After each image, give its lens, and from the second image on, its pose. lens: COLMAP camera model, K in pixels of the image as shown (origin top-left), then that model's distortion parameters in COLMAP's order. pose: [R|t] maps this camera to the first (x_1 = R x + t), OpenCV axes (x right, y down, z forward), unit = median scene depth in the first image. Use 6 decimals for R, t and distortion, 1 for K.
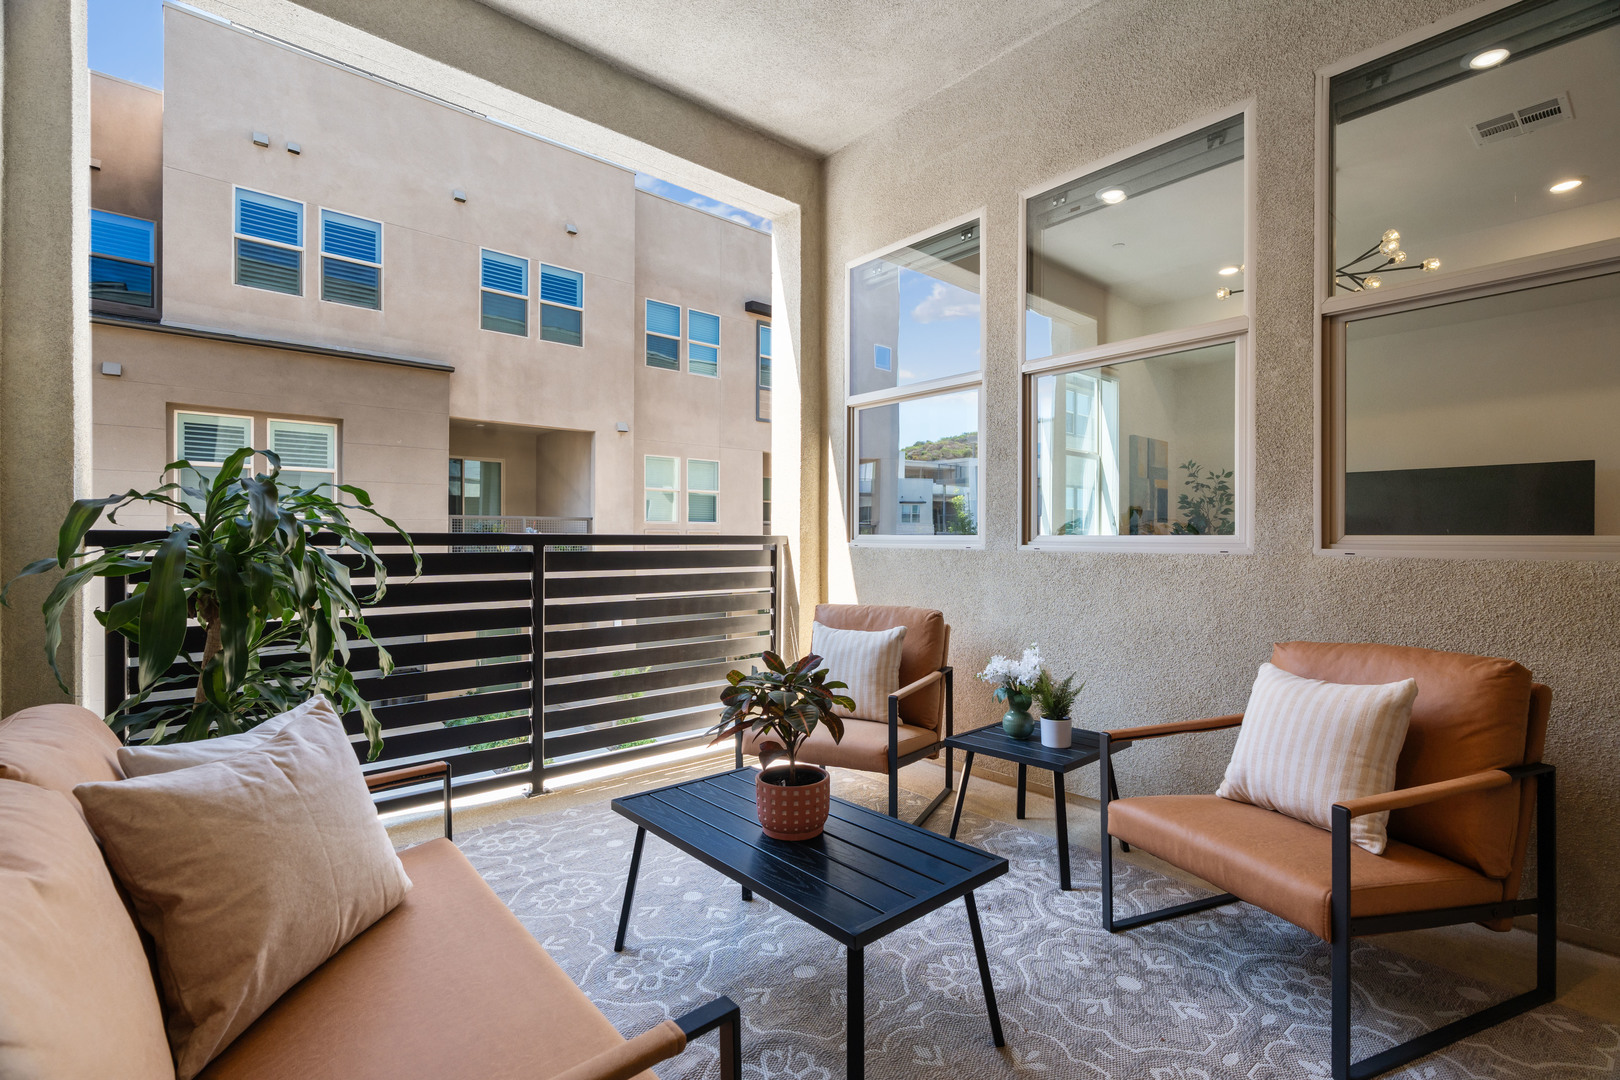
lens RADIAL K [[727.0, 0, 810.6], [0, 727.0, 533.5], [0, 0, 1]] dist [-0.001362, 0.000140]
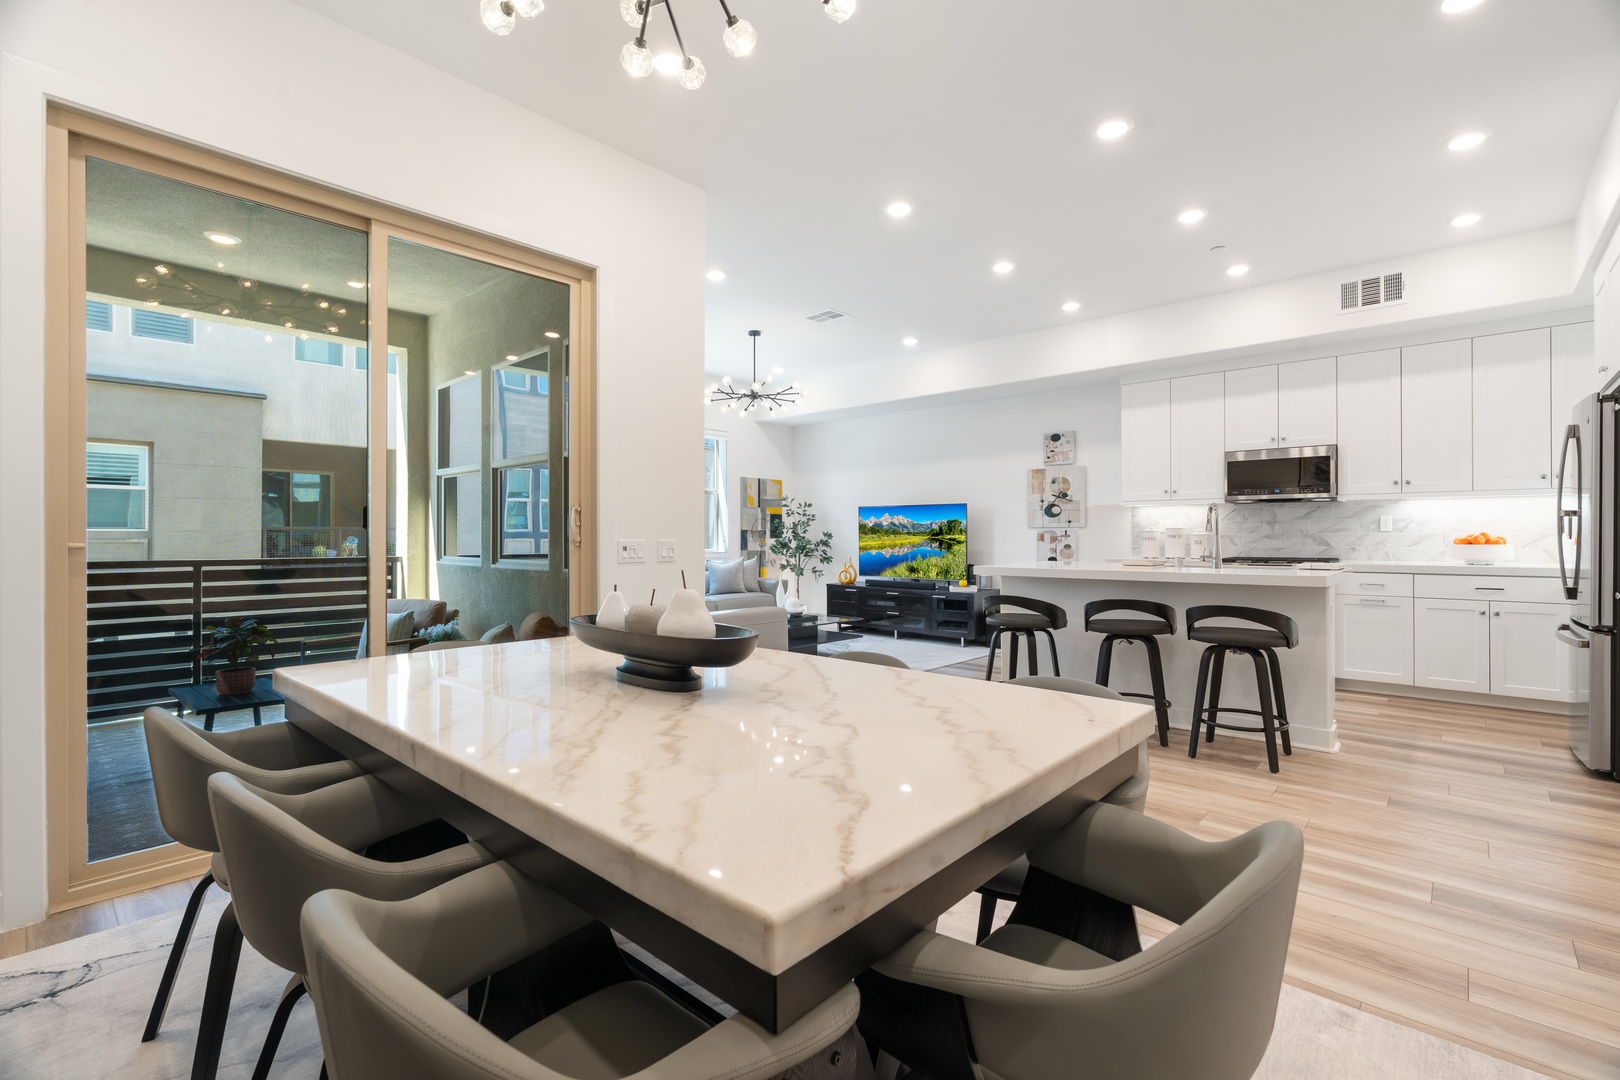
lens RADIAL K [[727.0, 0, 810.6], [0, 727.0, 533.5], [0, 0, 1]] dist [-0.001362, 0.000140]
pose [[0.993006, -0.003367, 0.118016, 0.224755], [0.003149, 0.999993, 0.002037, -0.015887], [-0.118022, -0.001651, 0.993010, -0.225590]]
